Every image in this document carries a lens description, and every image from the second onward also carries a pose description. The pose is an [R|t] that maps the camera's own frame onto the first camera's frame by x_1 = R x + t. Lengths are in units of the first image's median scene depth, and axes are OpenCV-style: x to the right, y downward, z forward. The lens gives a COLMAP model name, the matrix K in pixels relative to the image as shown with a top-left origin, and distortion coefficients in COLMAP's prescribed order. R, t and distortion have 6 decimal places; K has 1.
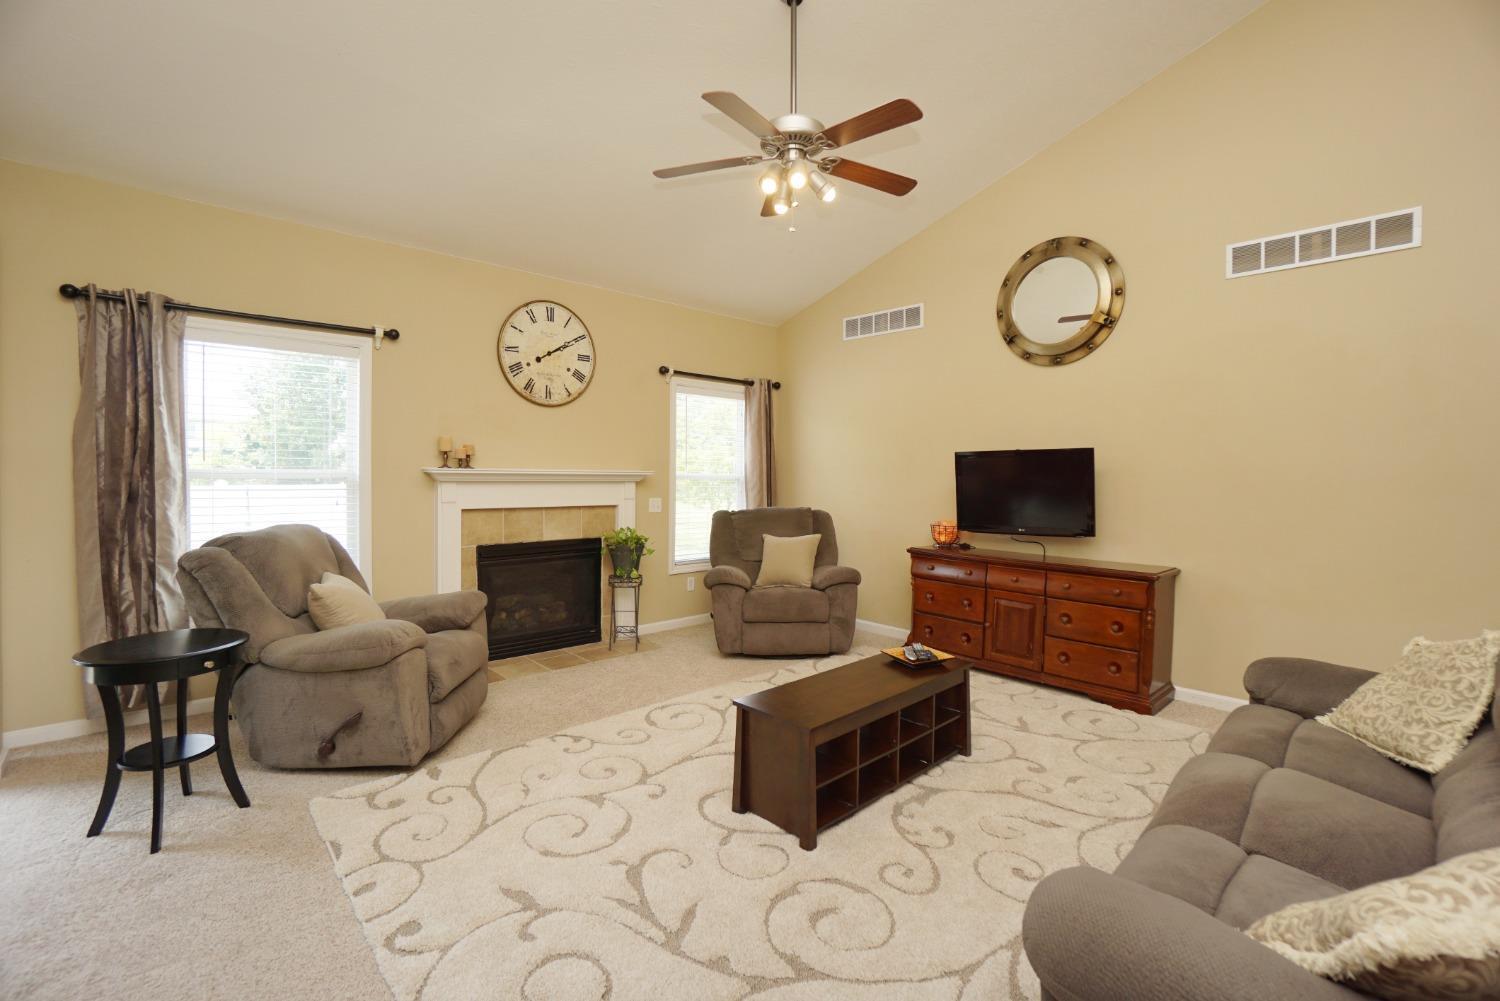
lens RADIAL K [[656.6, 0, 749.5], [0, 656.6, 482.0], [0, 0, 1]] dist [-0.023729, 0.000309]
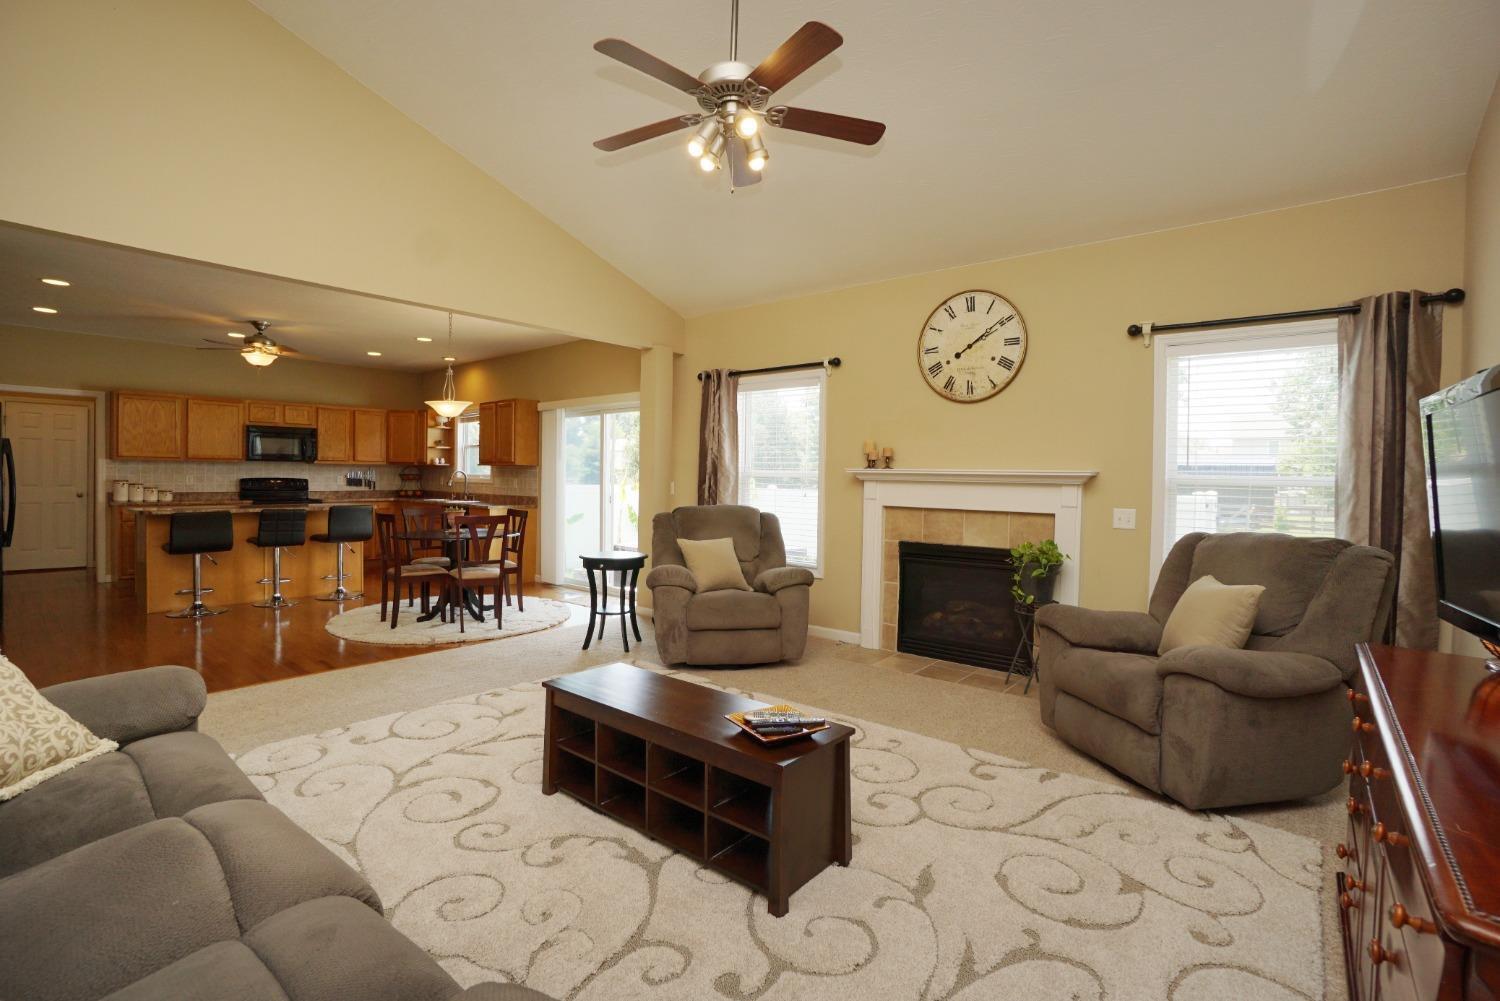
lens RADIAL K [[684.9, 0, 749.4], [0, 684.9, 480.9], [0, 0, 1]] dist [-0.026681, 0.000420]
pose [[0.139733, 0.005126, -0.990176, 0.629700], [-0.024095, 0.999708, 0.001776, 0.002772], [0.989896, 0.023610, 0.139816, 0.564108]]
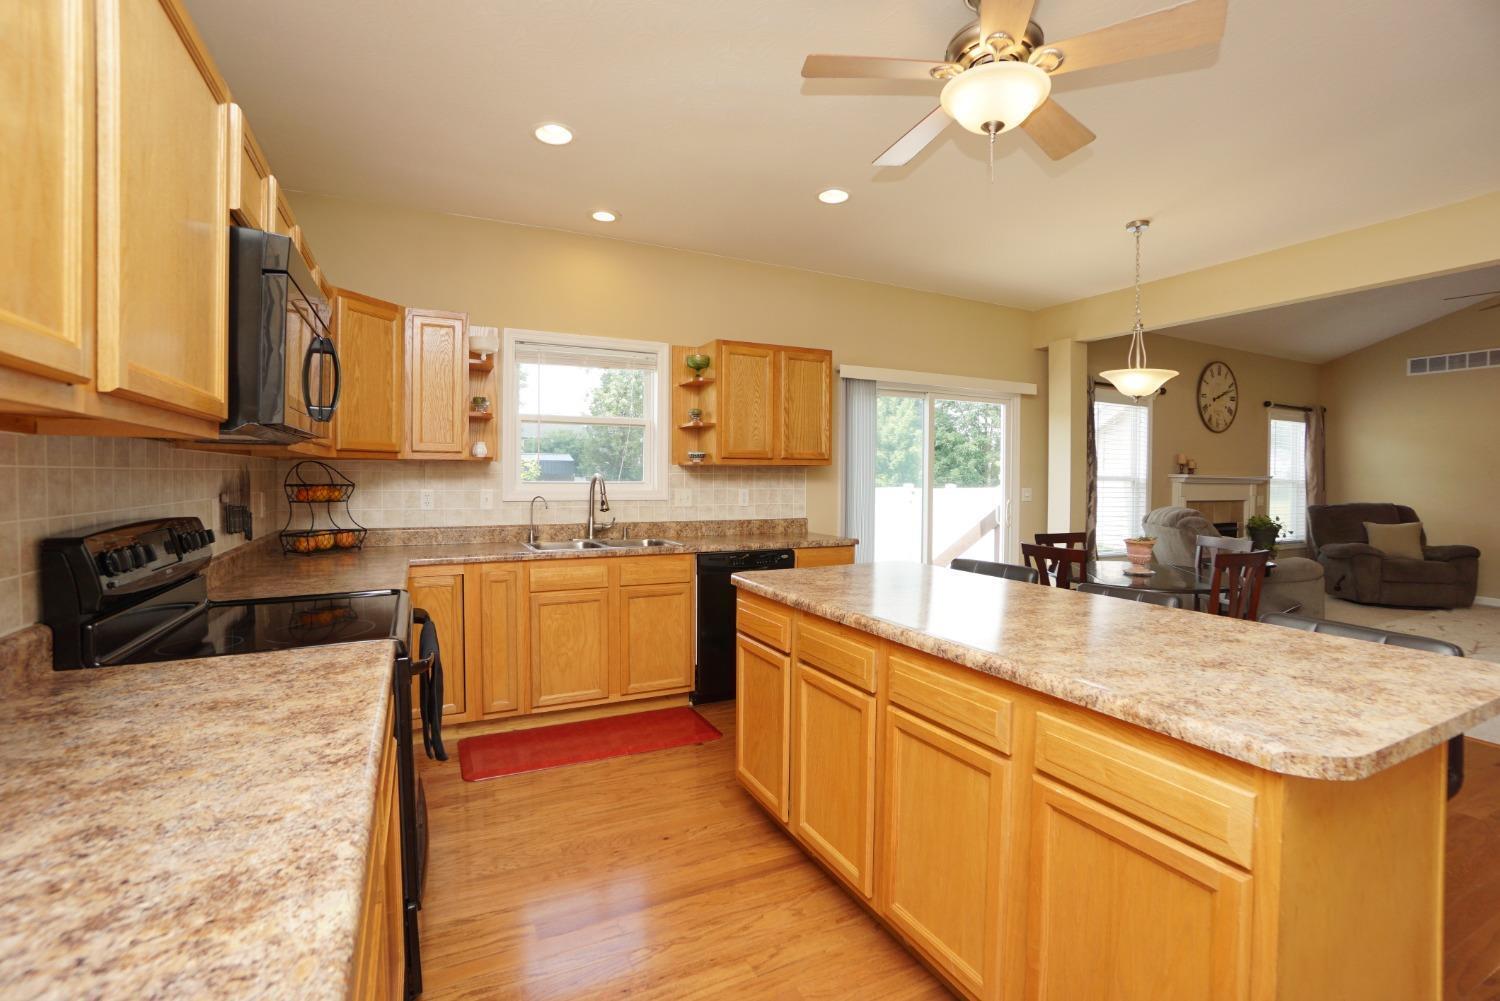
lens RADIAL K [[656.6, 0, 749.5], [0, 656.6, 482.0], [0, 0, 1]] dist [-0.023729, 0.000309]
pose [[0.958132, -0.000807, -0.286327, -0.917928], [-0.002474, 0.999935, -0.011097, 0.014379], [0.286317, 0.011341, 0.958068, -0.717091]]
